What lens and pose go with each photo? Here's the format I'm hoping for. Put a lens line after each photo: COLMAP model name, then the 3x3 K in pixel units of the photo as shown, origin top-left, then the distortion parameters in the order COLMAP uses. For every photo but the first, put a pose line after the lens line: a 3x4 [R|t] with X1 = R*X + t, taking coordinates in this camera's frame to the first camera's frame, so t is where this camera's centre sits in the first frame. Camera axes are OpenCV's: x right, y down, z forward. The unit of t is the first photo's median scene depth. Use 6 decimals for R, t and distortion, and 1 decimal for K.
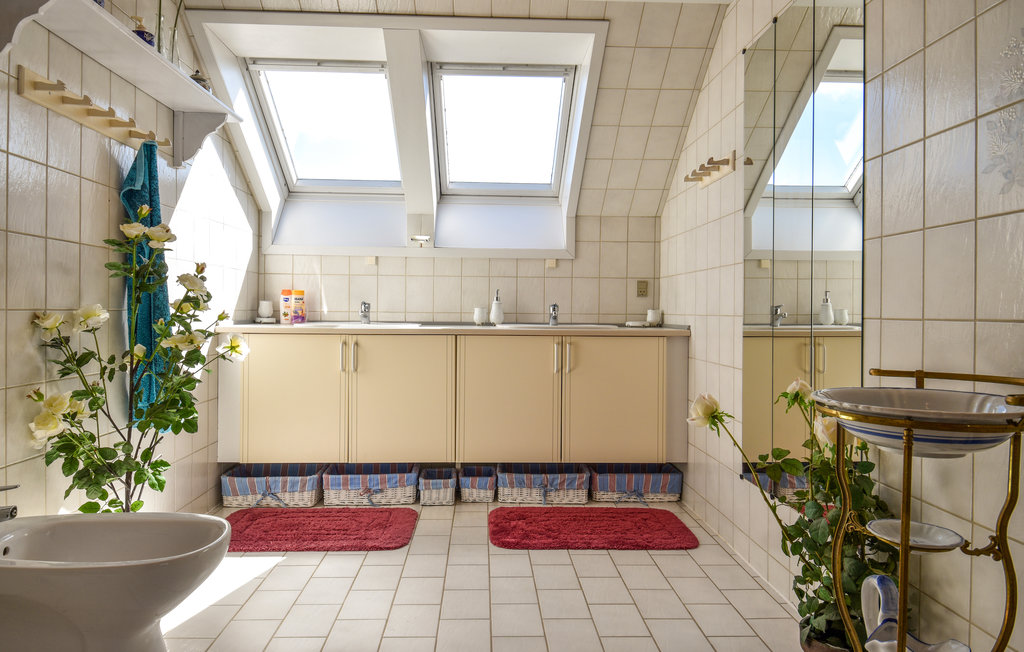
lens RADIAL K [[653.3, 0, 526.9], [0, 653.3, 312.7], [0, 0, 1]] dist [0.022918, -0.019184]
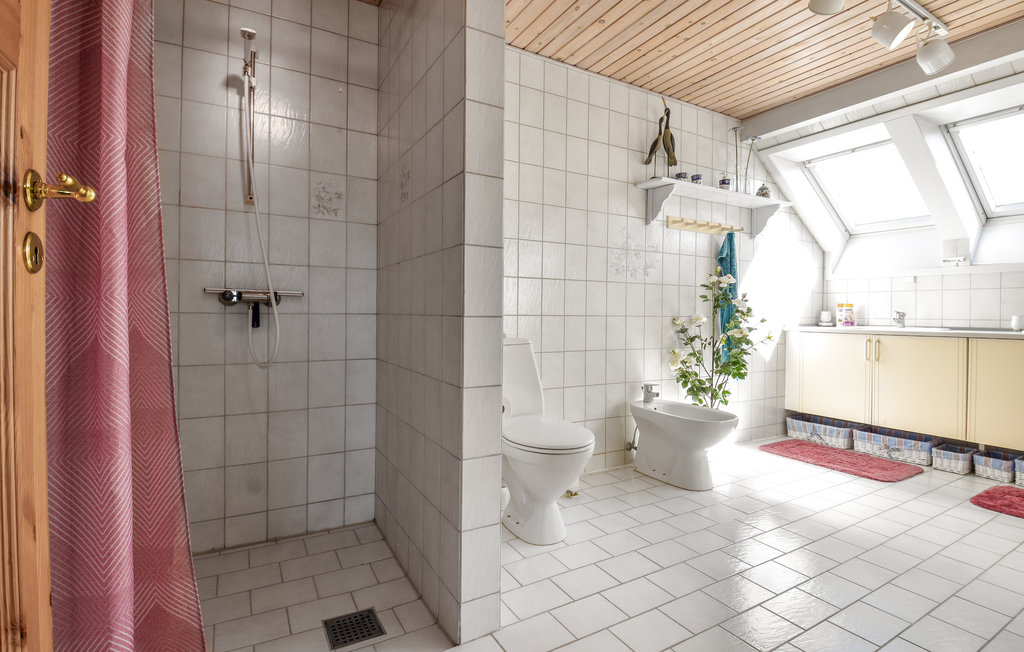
lens RADIAL K [[479.0, 0, 510.7], [0, 479.0, 321.9], [0, 0, 1]] dist [-0.003533, -0.001647]
pose [[0.457969, 0.010733, -0.888903, 0.305381], [-0.007631, 0.999938, 0.008142, 0.003468], [0.888935, 0.003054, 0.458023, -0.184630]]
